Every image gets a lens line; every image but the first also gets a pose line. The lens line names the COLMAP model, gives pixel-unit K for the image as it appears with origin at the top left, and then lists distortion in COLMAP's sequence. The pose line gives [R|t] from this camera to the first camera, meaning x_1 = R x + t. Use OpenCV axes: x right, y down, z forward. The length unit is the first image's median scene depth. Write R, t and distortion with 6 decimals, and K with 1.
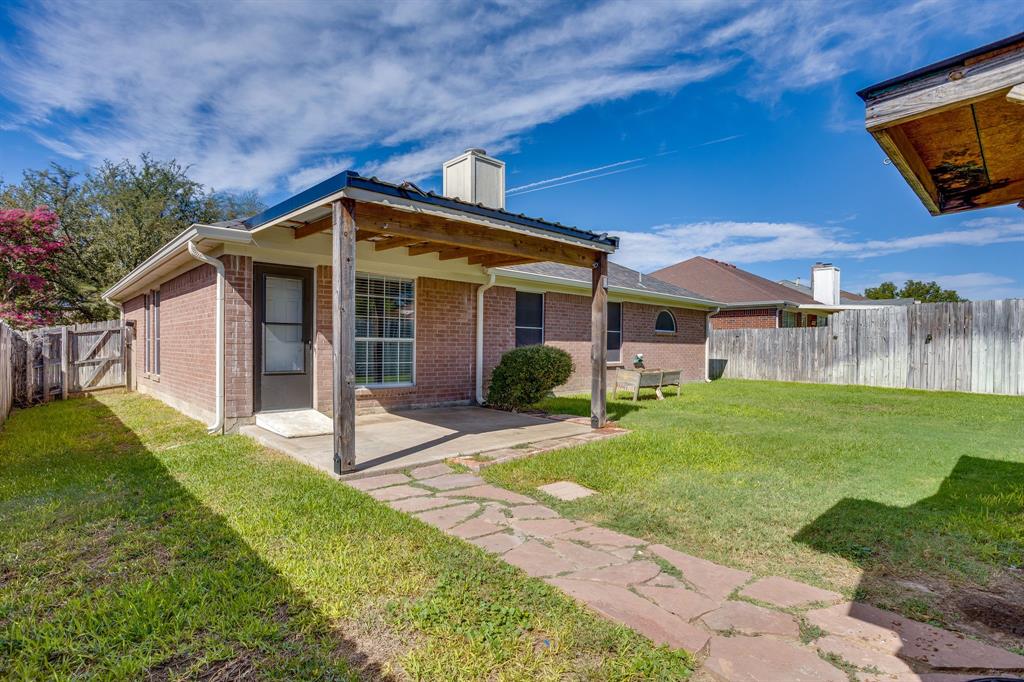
lens RADIAL K [[499.8, 0, 508.0], [0, 499.8, 331.3], [0, 0, 1]] dist [-0.060155, 0.034348]
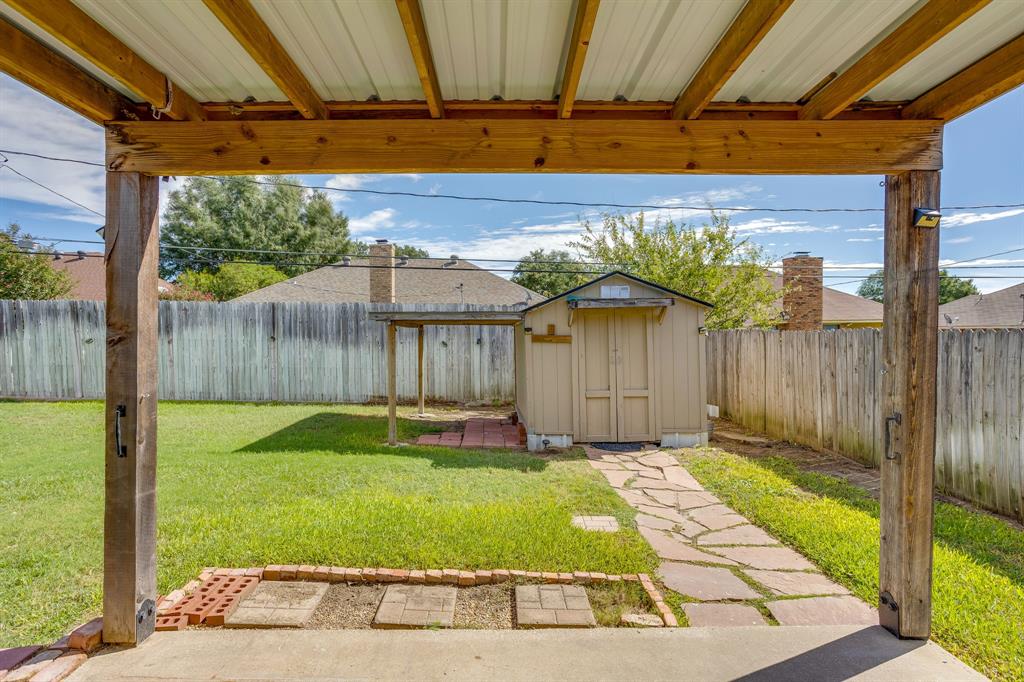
lens RADIAL K [[511.9, 0, 498.2], [0, 511.9, 340.9], [0, 0, 1]] dist [-0.055690, 0.037507]
pose [[-0.726109, -0.017669, 0.687353, -0.122678], [-0.020756, 0.999777, 0.003774, -0.008251], [-0.687266, -0.011527, -0.726314, 0.550380]]
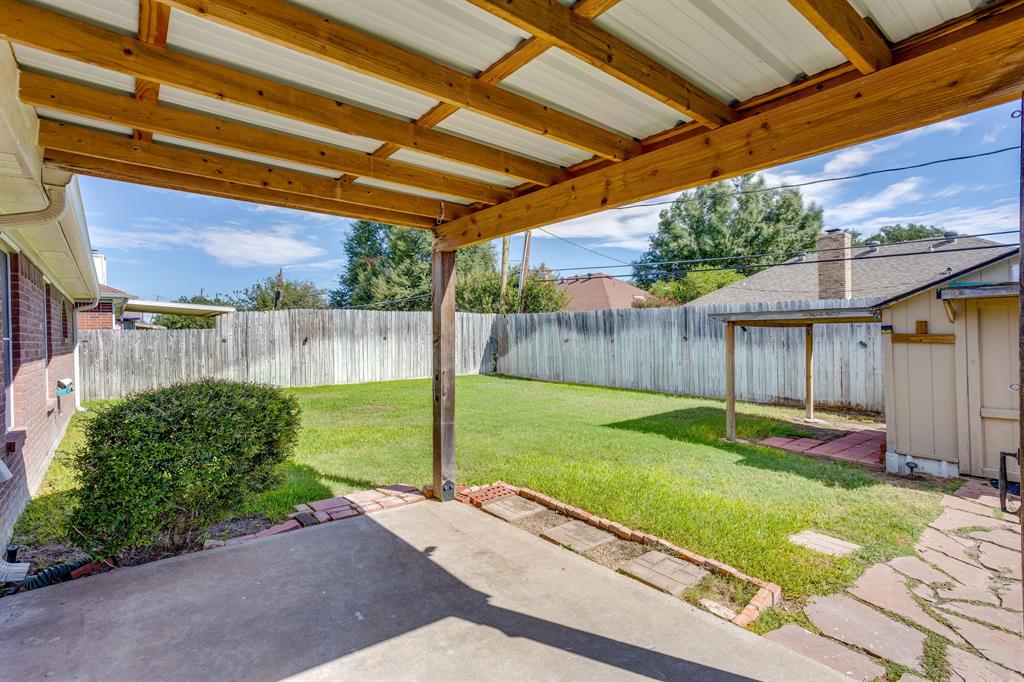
lens RADIAL K [[498.5, 0, 506.6], [0, 498.5, 340.6], [0, 0, 1]] dist [-0.057774, 0.035411]
pose [[0.091847, -0.017980, 0.995611, -0.229664], [-0.010342, 0.999766, 0.019009, -0.011773], [-0.995719, -0.012042, 0.091639, 0.440806]]
